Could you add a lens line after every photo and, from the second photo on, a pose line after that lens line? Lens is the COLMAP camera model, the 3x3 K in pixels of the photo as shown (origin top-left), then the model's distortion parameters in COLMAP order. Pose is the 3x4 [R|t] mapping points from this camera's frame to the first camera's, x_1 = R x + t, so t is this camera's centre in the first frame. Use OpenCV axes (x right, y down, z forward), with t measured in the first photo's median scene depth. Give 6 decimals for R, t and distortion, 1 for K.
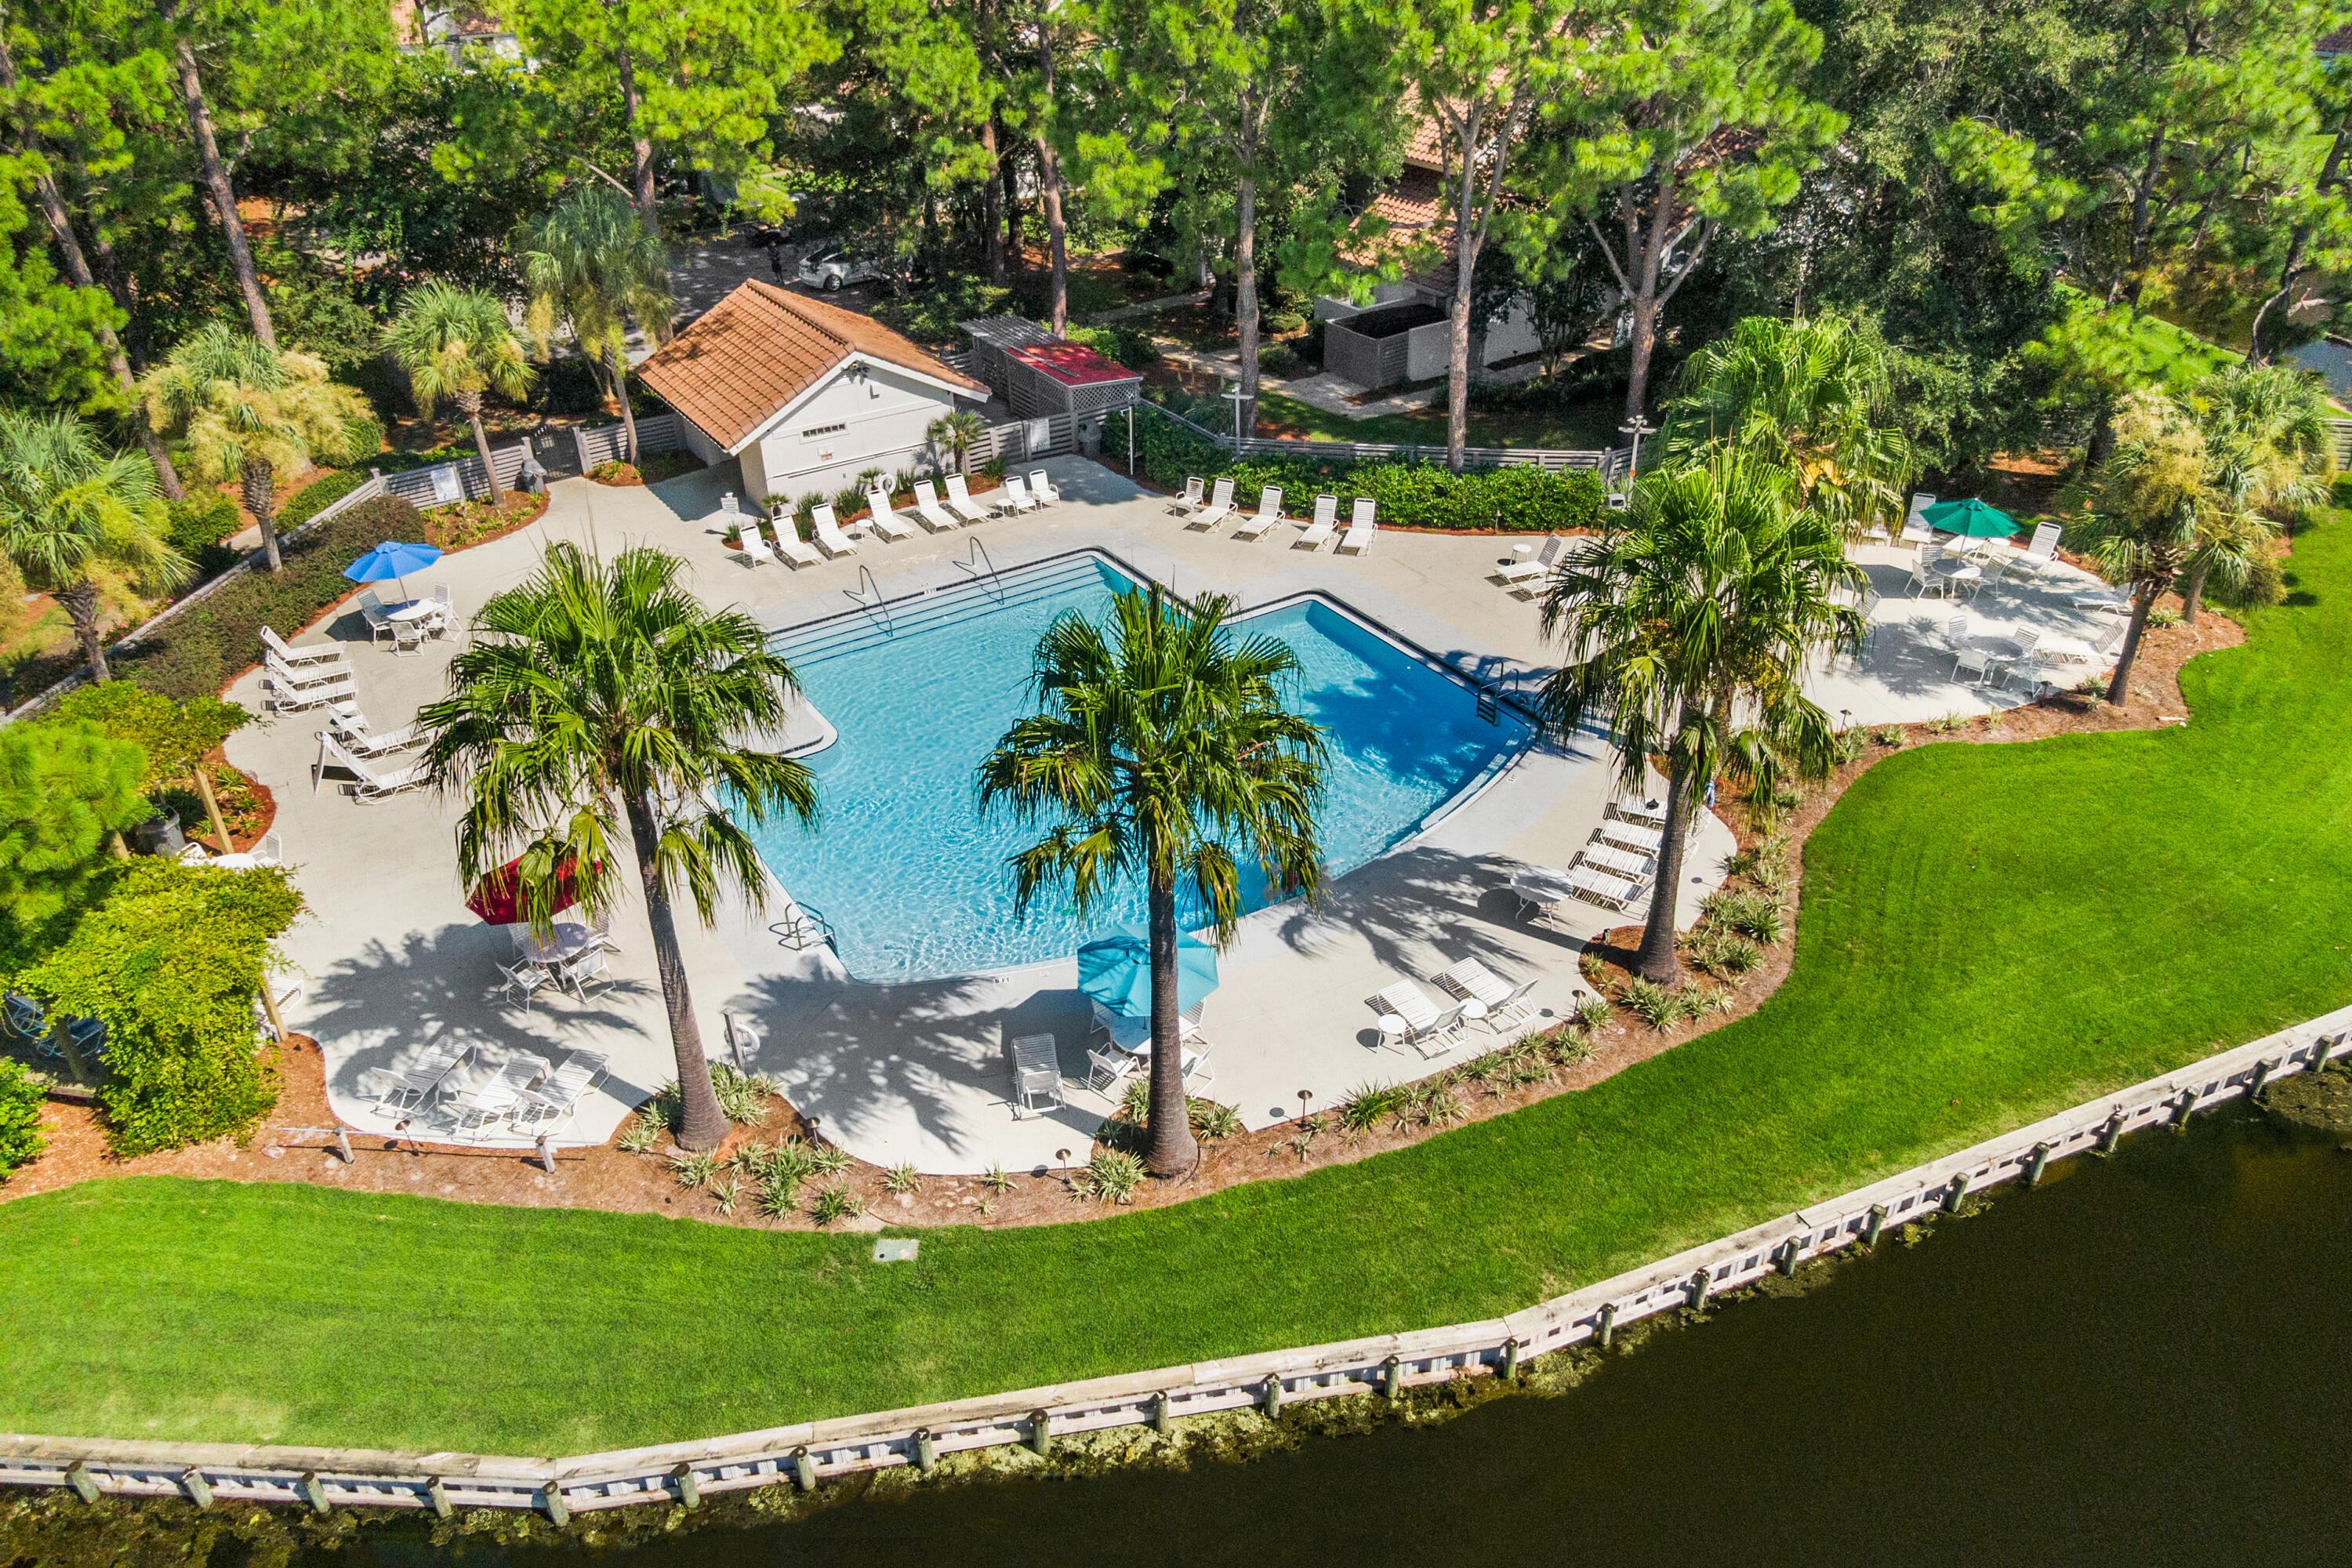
lens RADIAL K [[1605.9, 0, 1162.2], [0, 1605.9, 790.9], [0, 0, 1]] dist [0.026250, -0.000595]
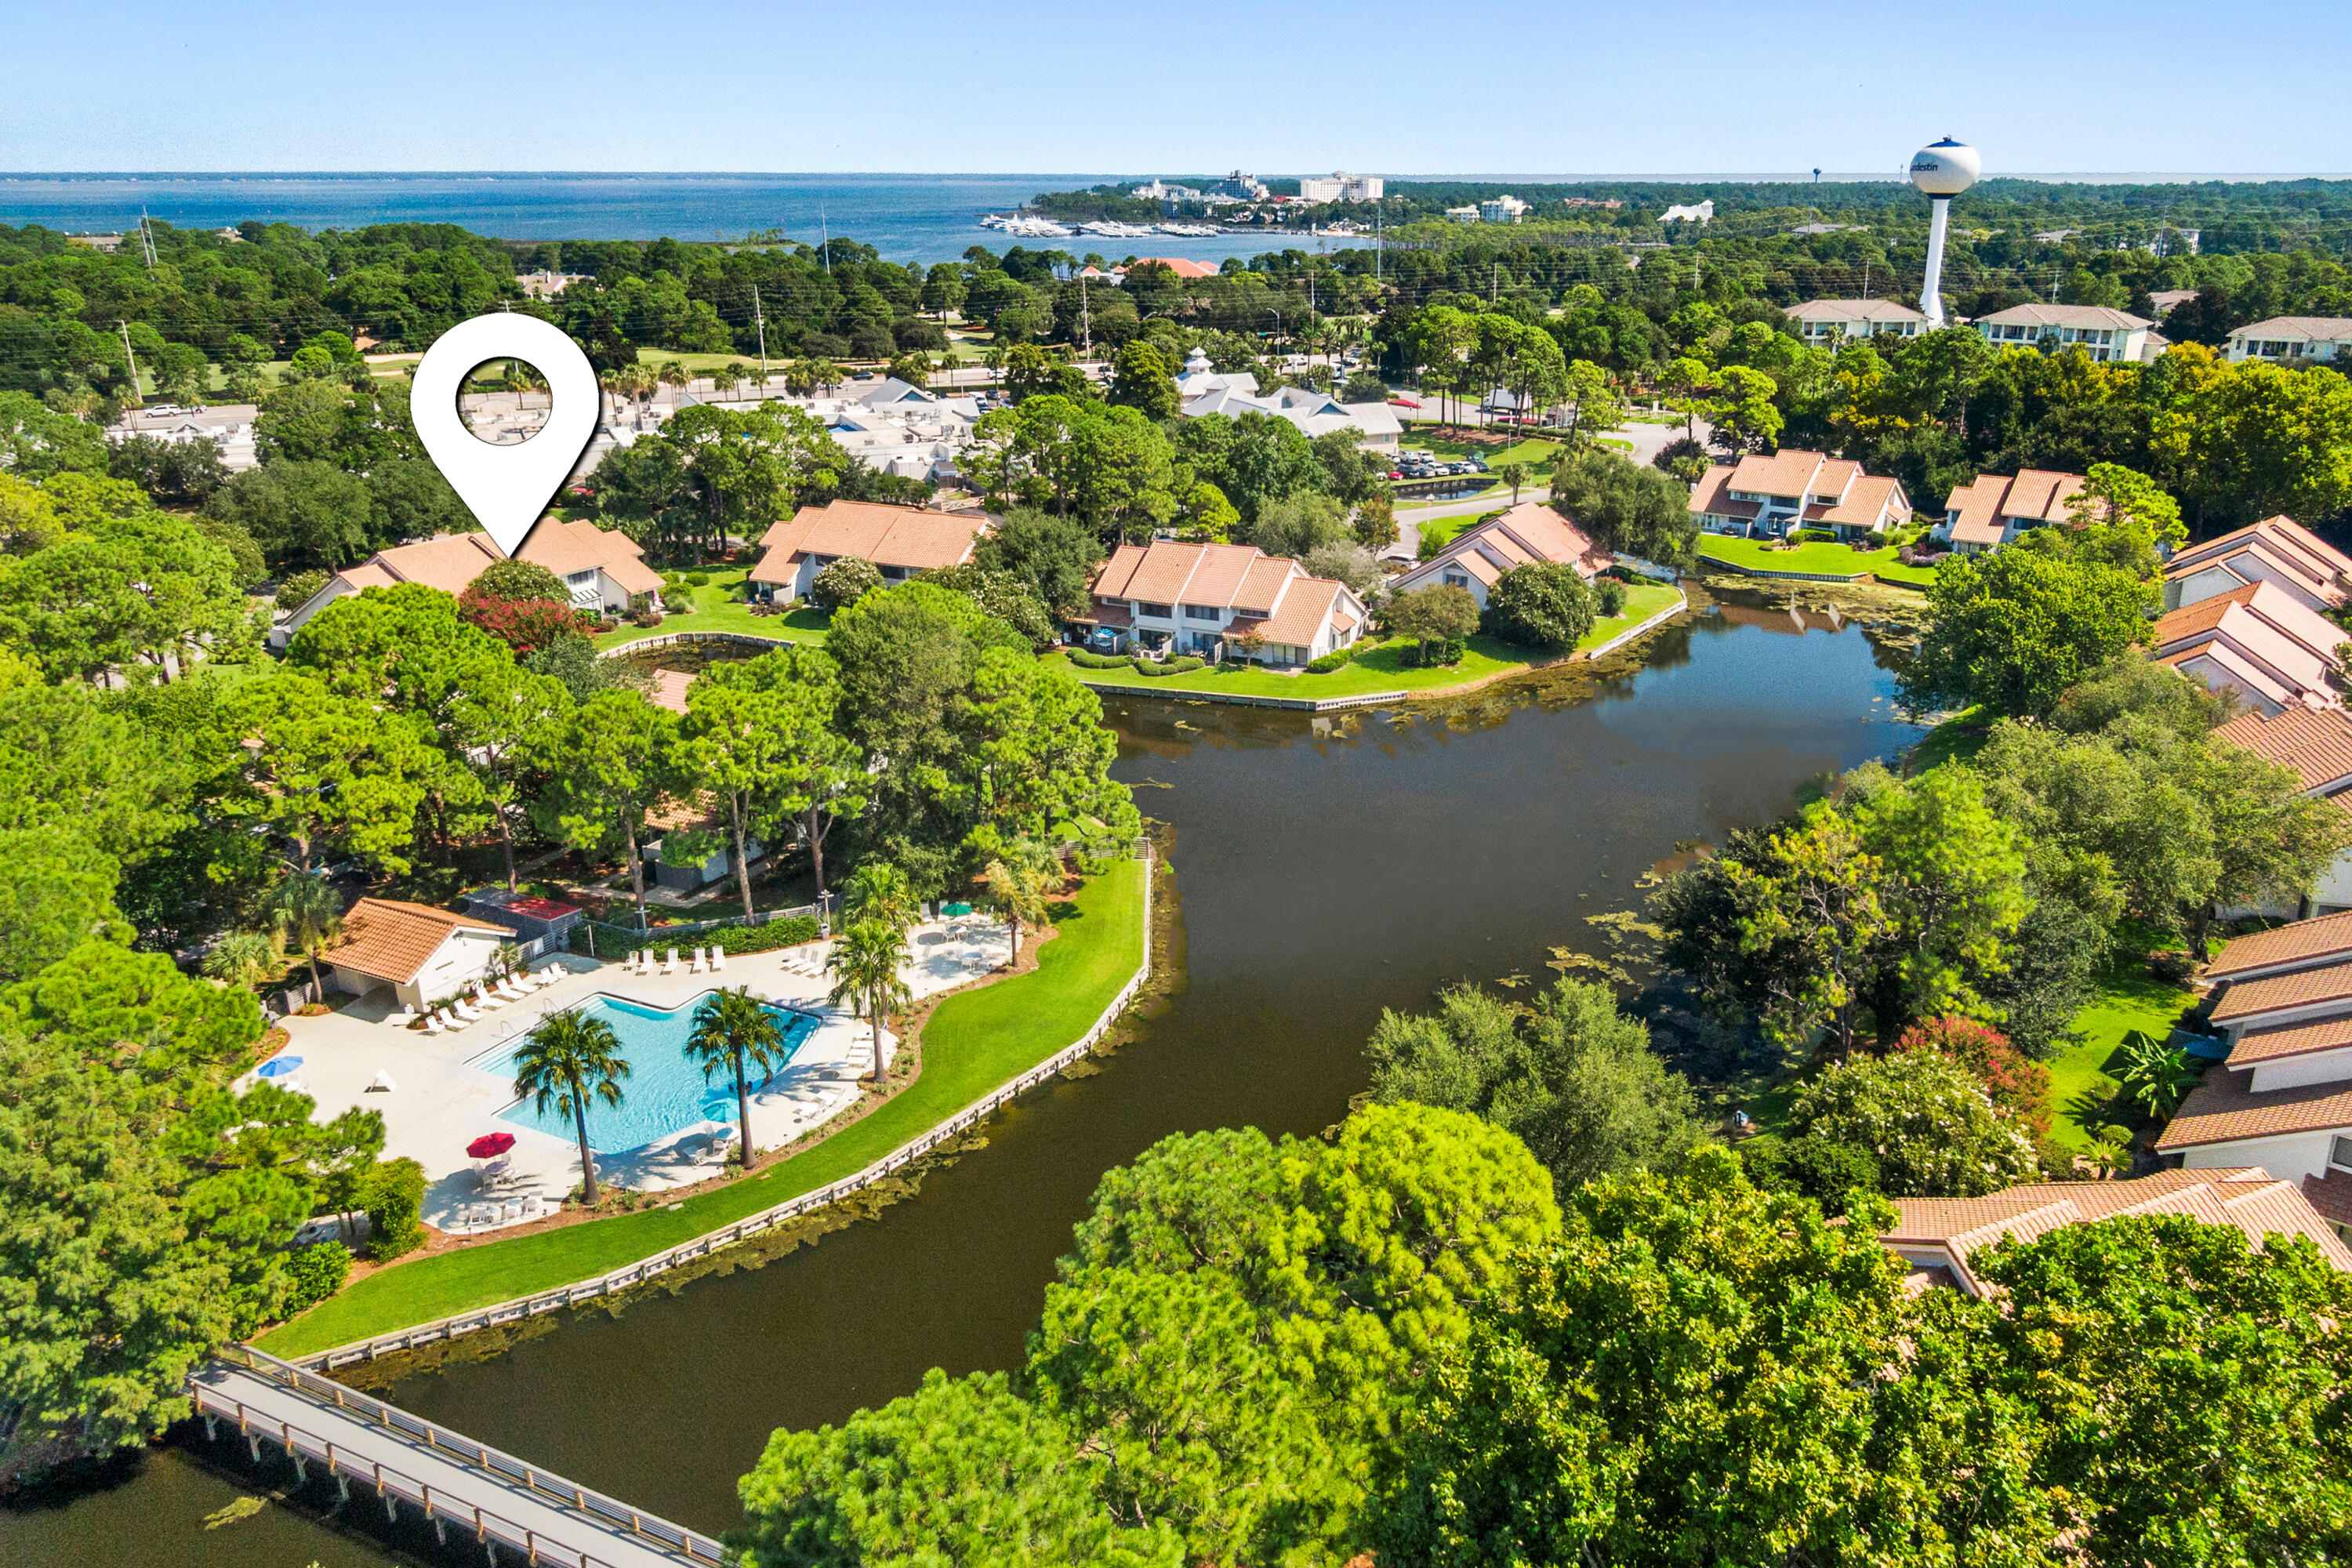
lens RADIAL K [[1605.9, 0, 1162.2], [0, 1605.9, 790.9], [0, 0, 1]] dist [0.026250, -0.000595]
pose [[0.856945, -0.147596, 0.493823, -0.482932], [0.259224, 0.951543, -0.165437, 0.168540], [-0.445476, 0.269782, 0.853680, -1.452432]]
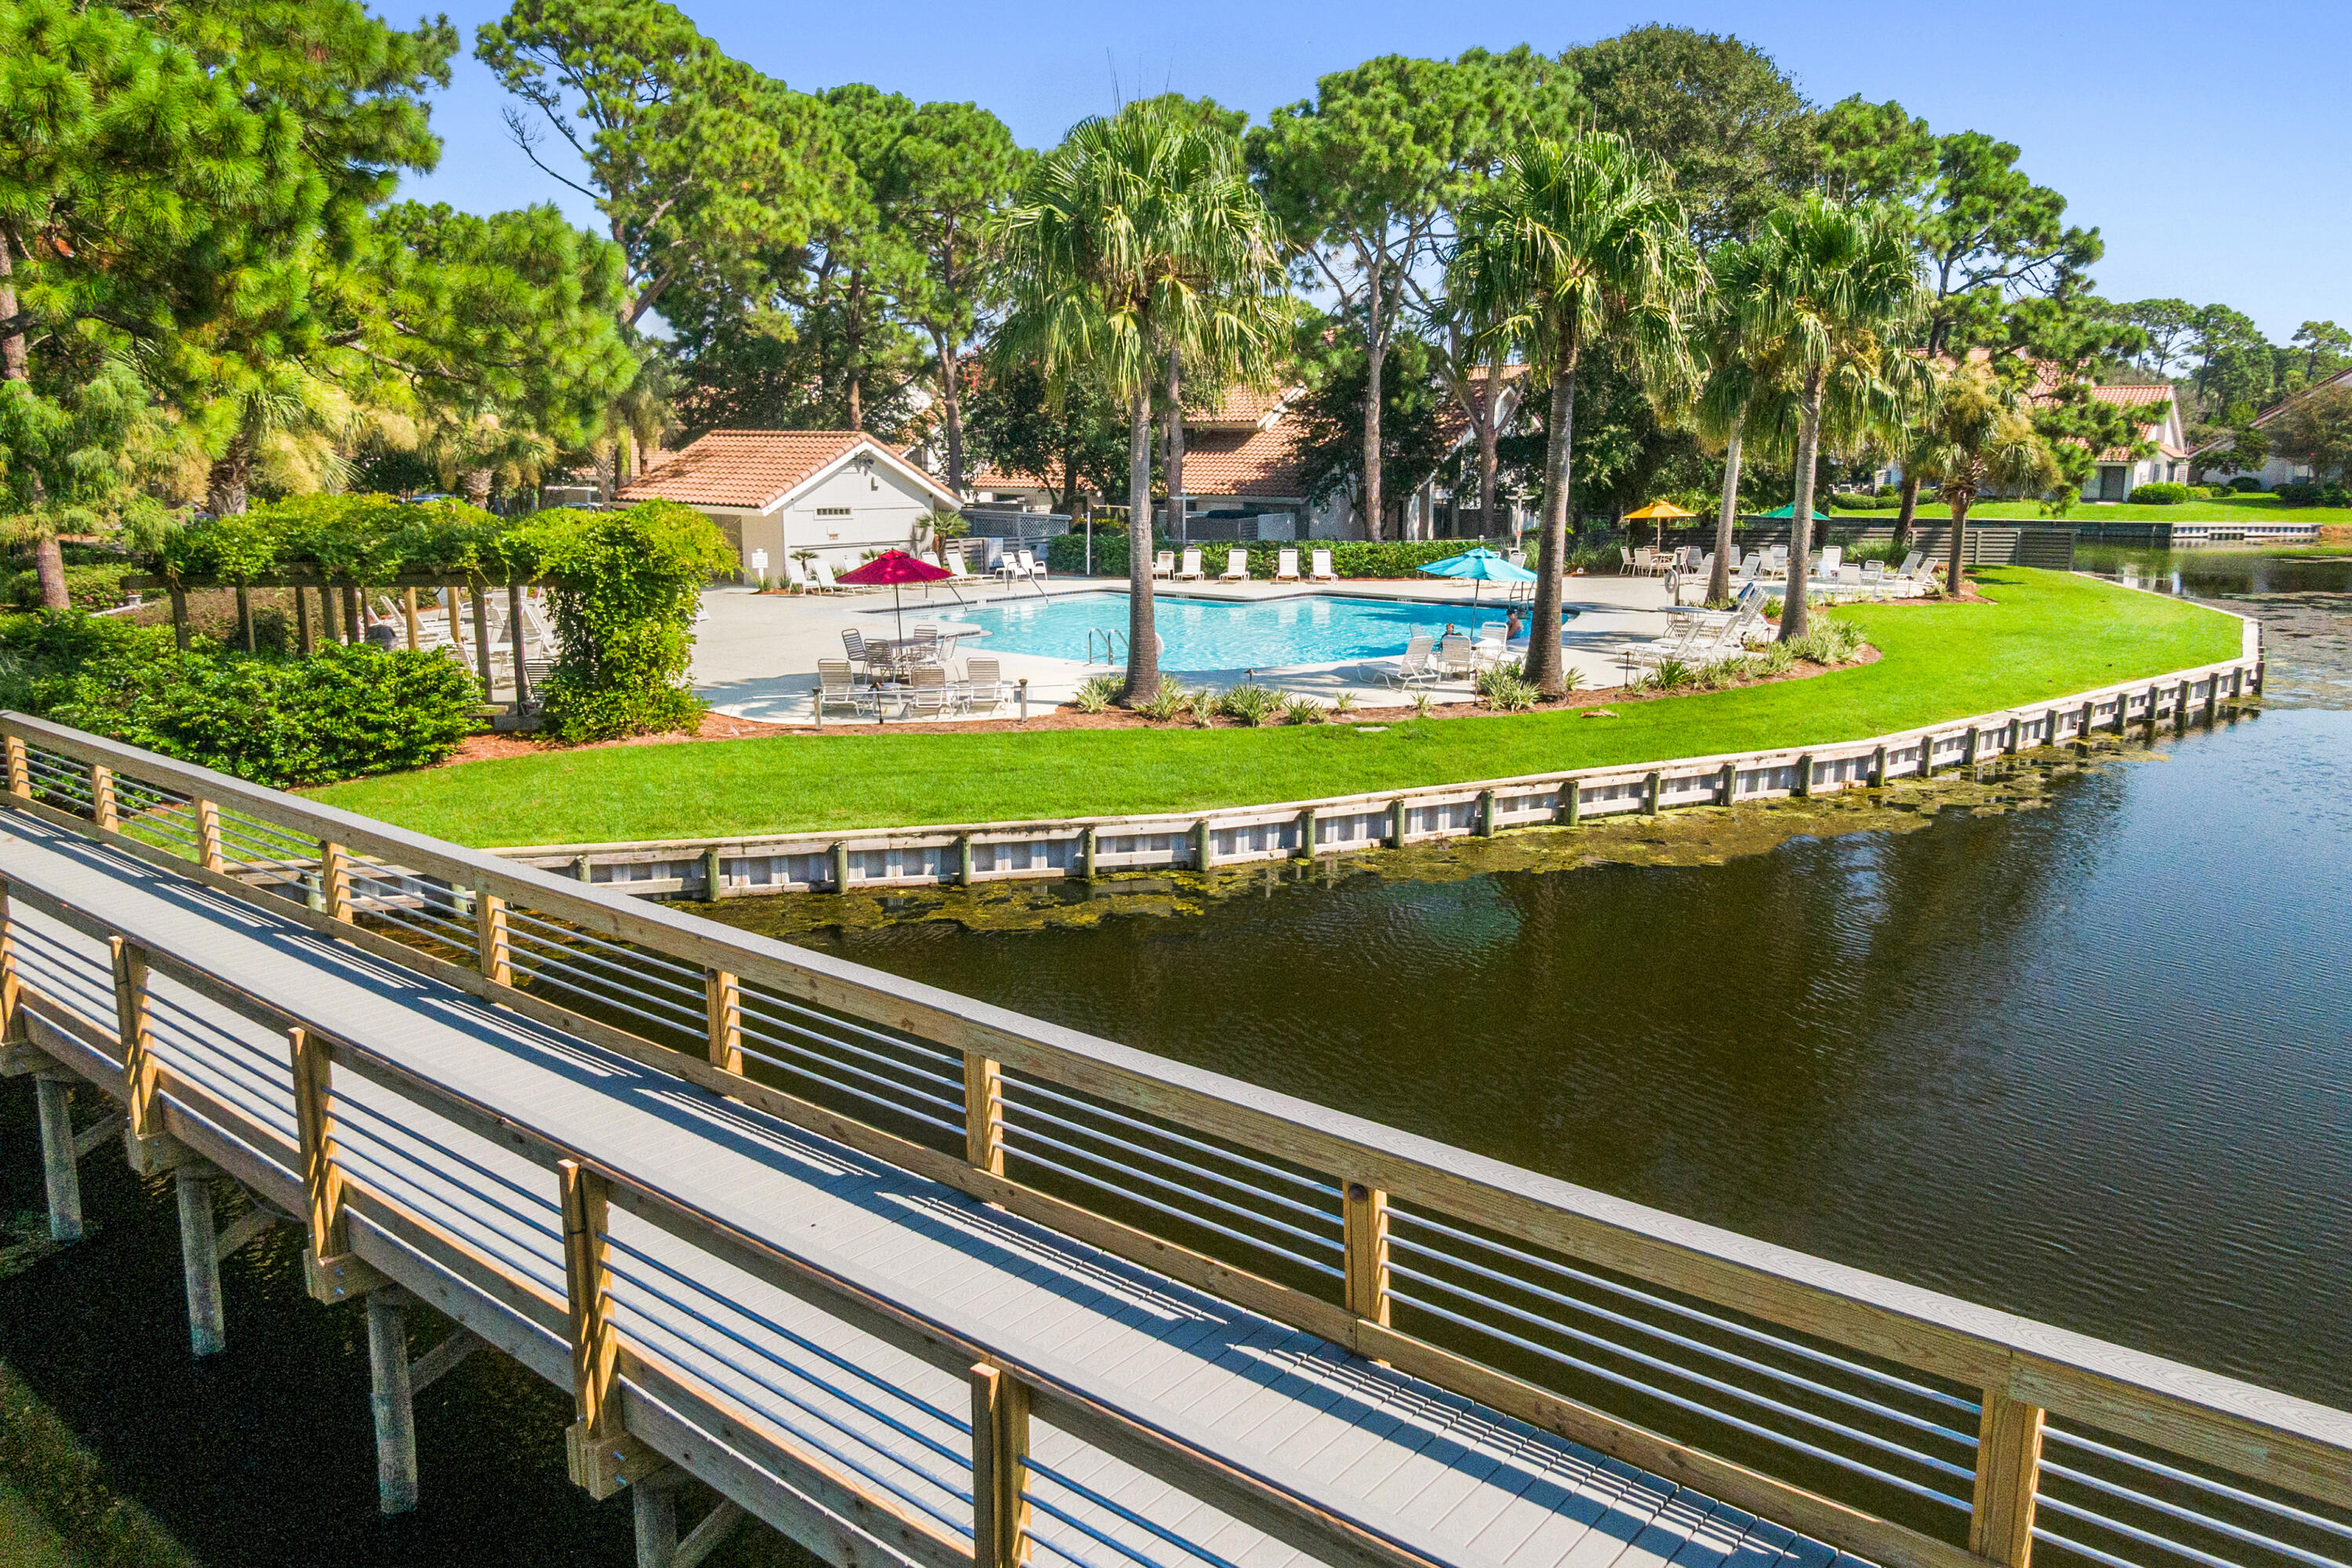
lens RADIAL K [[1605.9, 0, 1162.2], [0, 1605.9, 790.9], [0, 0, 1]] dist [0.026250, -0.000595]
pose [[0.958403, -0.034866, 0.283280, -0.372200], [0.127788, 0.939893, -0.316656, 0.390480], [-0.255212, 0.339684, 0.905252, 0.025593]]
